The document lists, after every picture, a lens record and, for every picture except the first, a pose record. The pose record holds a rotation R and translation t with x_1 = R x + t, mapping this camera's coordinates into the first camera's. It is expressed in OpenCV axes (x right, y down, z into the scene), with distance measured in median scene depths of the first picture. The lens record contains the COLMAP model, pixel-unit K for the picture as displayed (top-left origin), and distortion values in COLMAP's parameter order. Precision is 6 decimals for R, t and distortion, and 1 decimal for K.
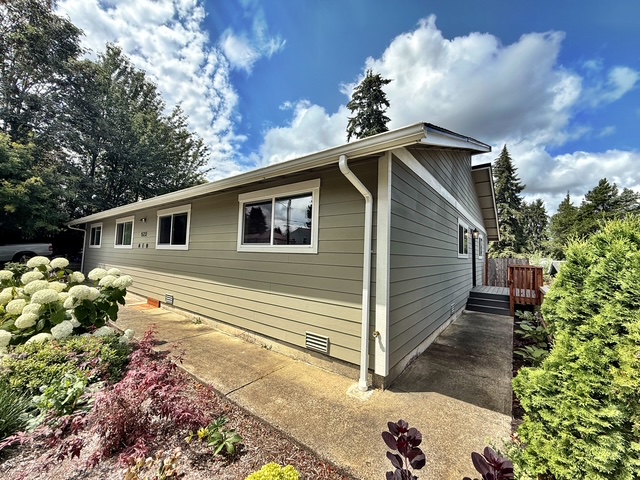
lens RADIAL K [[252.0, 0, 320.0], [0, 252.0, 240.0], [0, 0, 1]] dist [0.006943, -0.002781]
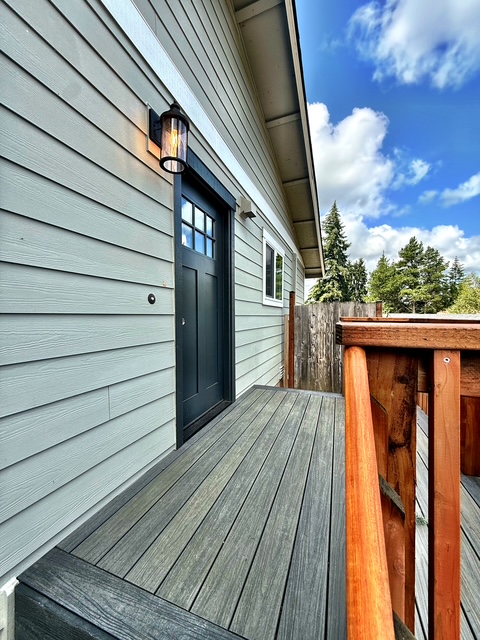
lens RADIAL K [[252.0, 0, 240.0], [0, 252.0, 320.0], [0, 0, 1]] dist [0.006943, -0.002781]
pose [[0.961345, -0.032215, 0.273456, 0.111573], [0.010611, 0.996729, 0.080119, 0.014940], [-0.275143, -0.074121, 0.958542, 0.150614]]
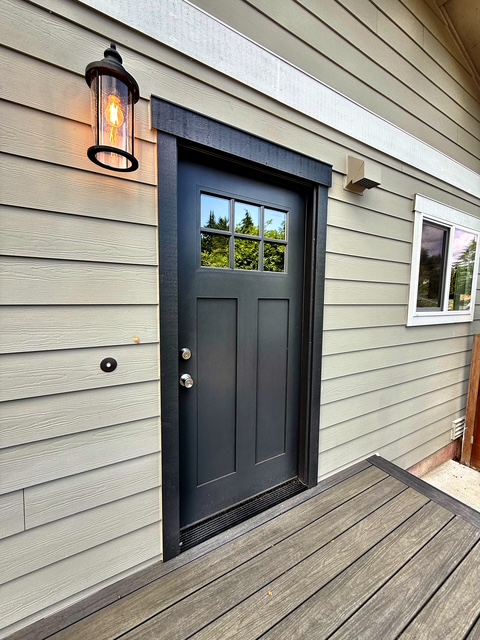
lens RADIAL K [[252.0, 0, 240.0], [0, 252.0, 320.0], [0, 0, 1]] dist [0.006943, -0.002781]
pose [[0.922357, 0.012889, -0.386125, 0.125070], [0.038005, 0.991569, 0.123883, 0.009909], [0.384466, -0.128939, 0.914090, 0.164387]]
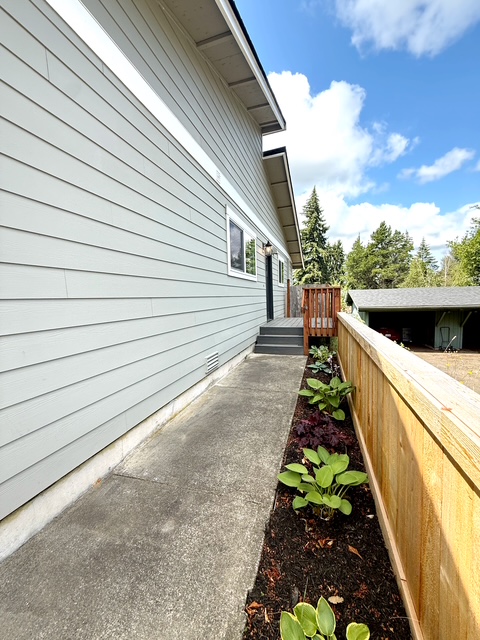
lens RADIAL K [[252.0, 0, 240.0], [0, 252.0, 320.0], [0, 0, 1]] dist [0.006943, -0.002781]
pose [[0.939933, -0.086859, 0.330123, 0.050279], [0.037988, 0.987695, 0.151711, 0.011908], [-0.339239, -0.130057, 0.931666, 0.057318]]
